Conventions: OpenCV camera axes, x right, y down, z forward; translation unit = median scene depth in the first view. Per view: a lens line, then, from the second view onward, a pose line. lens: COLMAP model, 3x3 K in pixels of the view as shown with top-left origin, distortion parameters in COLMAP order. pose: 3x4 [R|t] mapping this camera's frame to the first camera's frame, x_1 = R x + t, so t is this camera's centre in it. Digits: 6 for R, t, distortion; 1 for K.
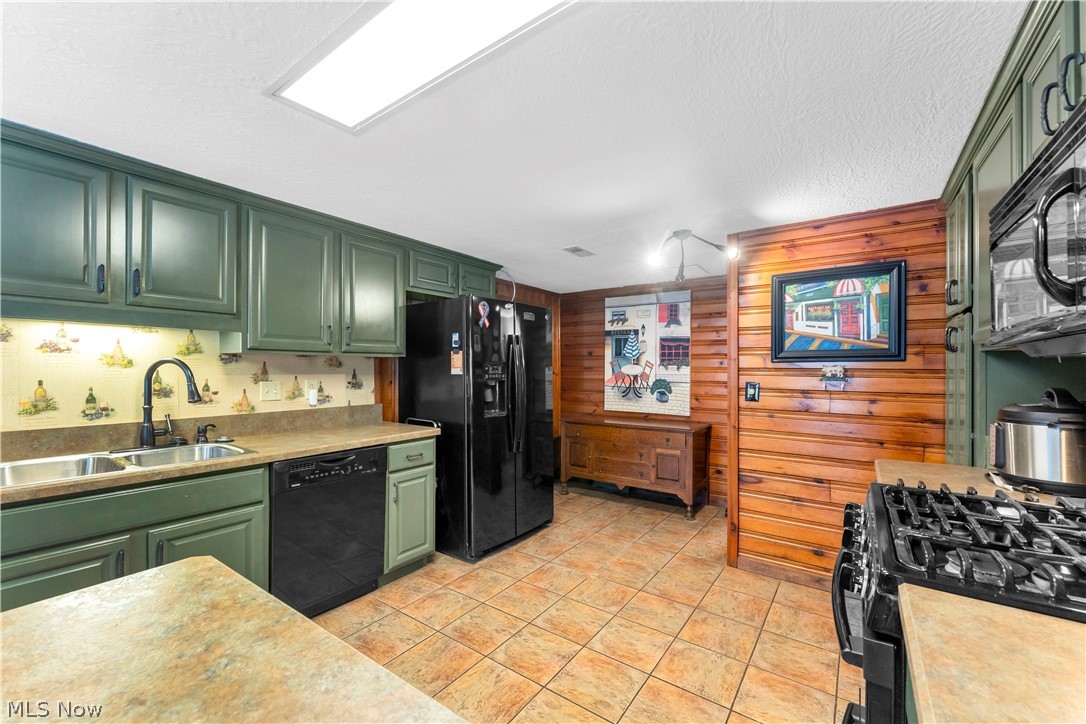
lens RADIAL K [[439.8, 0, 536.0], [0, 439.8, 366.3], [0, 0, 1]] dist [-0.000493, -0.000054]
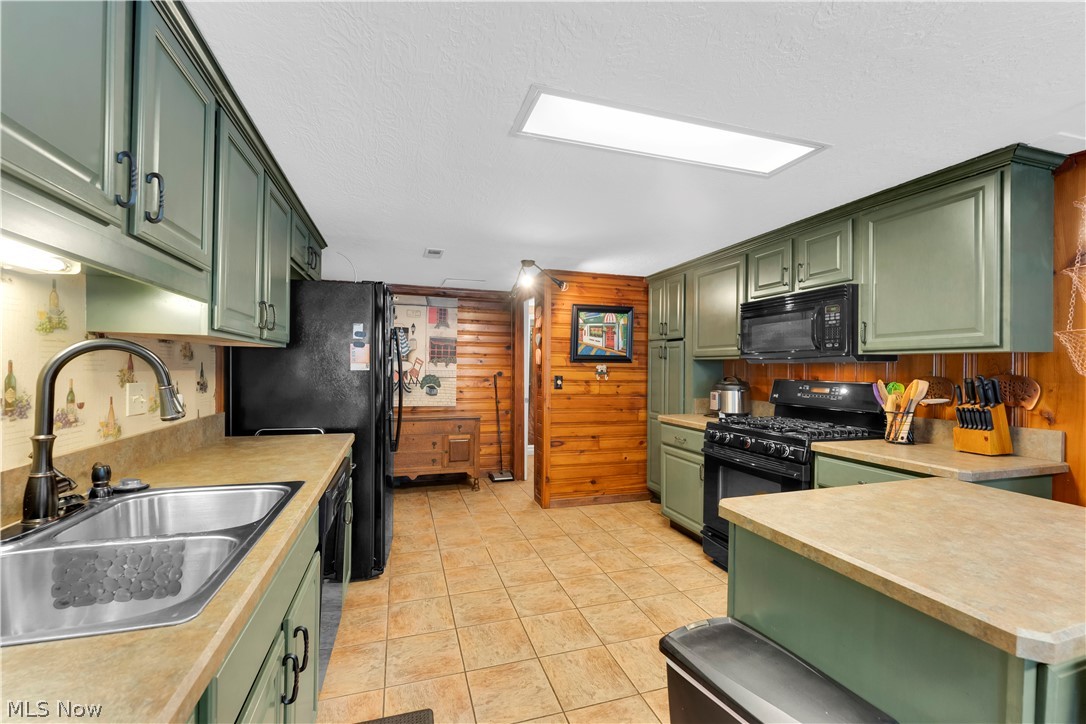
lens RADIAL K [[441.8, 0, 535.0], [0, 441.8, 364.0], [0, 0, 1]] dist [-0.001299, -0.000509]
pose [[0.592244, 0.011325, 0.805679, -0.733166], [-0.014115, 0.999894, -0.003679, 0.003846], [-0.805635, -0.009193, 0.592341, 0.211653]]
